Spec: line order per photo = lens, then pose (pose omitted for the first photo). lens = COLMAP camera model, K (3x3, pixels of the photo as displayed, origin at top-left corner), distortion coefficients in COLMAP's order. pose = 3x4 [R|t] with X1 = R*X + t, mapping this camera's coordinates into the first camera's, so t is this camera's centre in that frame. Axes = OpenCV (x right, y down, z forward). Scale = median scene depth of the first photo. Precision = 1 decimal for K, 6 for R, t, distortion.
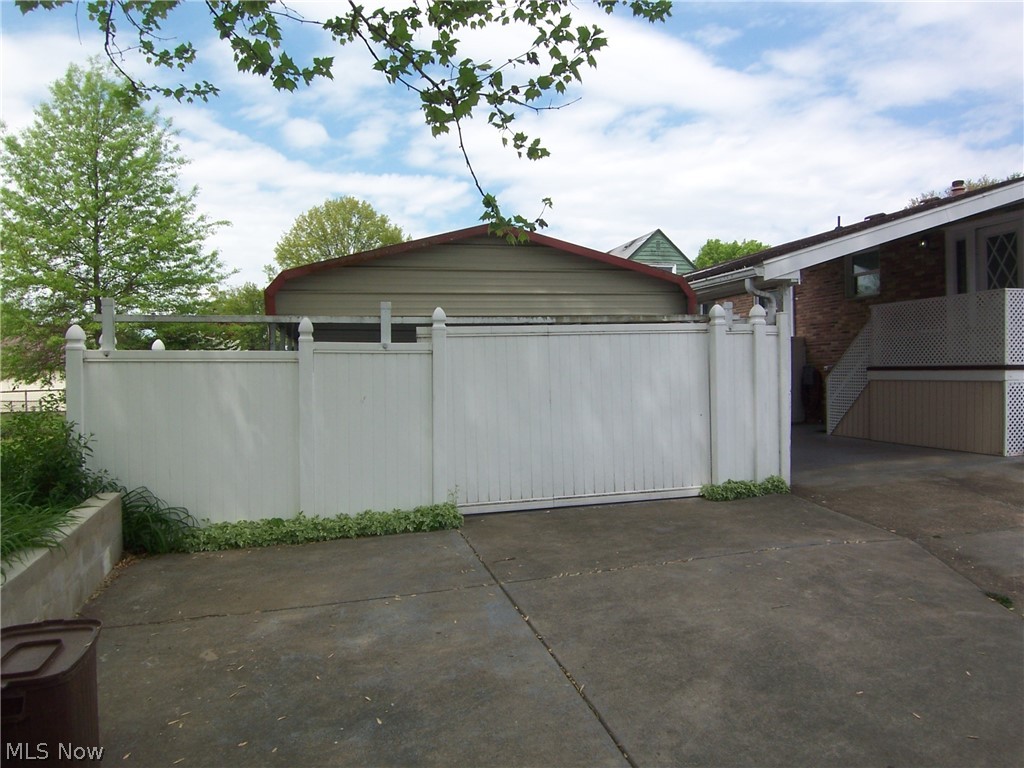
lens RADIAL K [[691.5, 0, 510.3], [0, 691.5, 380.8], [0, 0, 1]] dist [-0.014220, -0.036743]
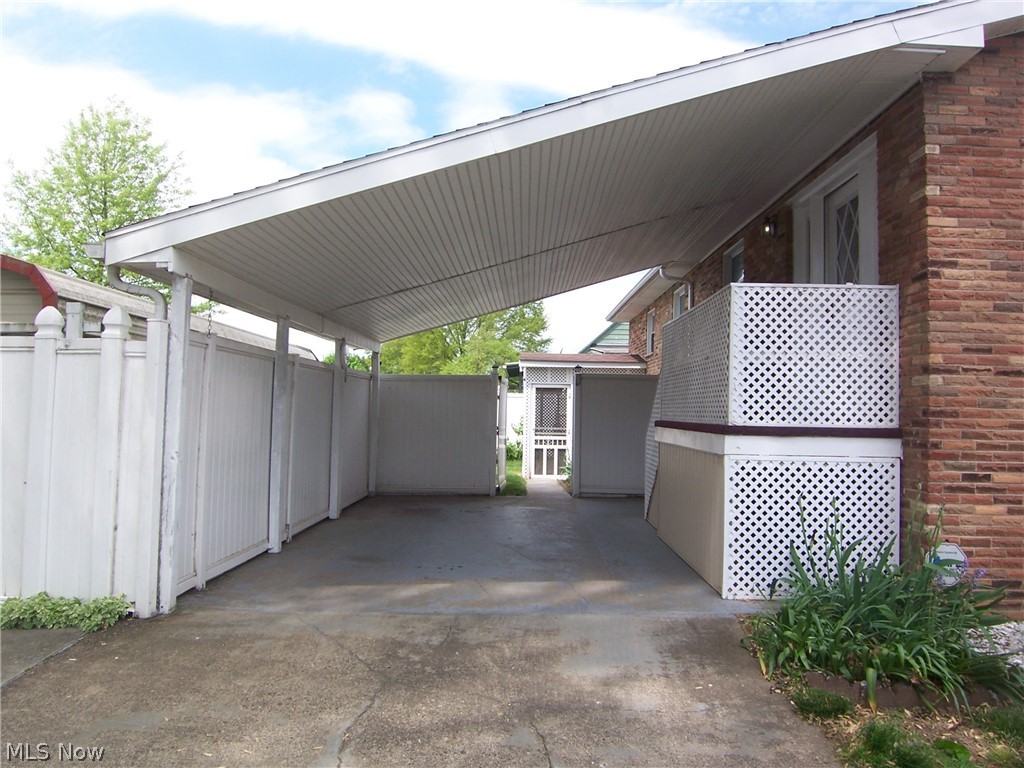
lens RADIAL K [[691.5, 0, 513.2], [0, 691.5, 385.9], [0, 0, 1]] dist [-0.014220, -0.036743]
pose [[0.962197, 0.027345, -0.270979, 0.712193], [-0.040503, 0.998250, -0.043083, -0.024125], [0.269326, 0.052430, 0.961621, 0.430131]]
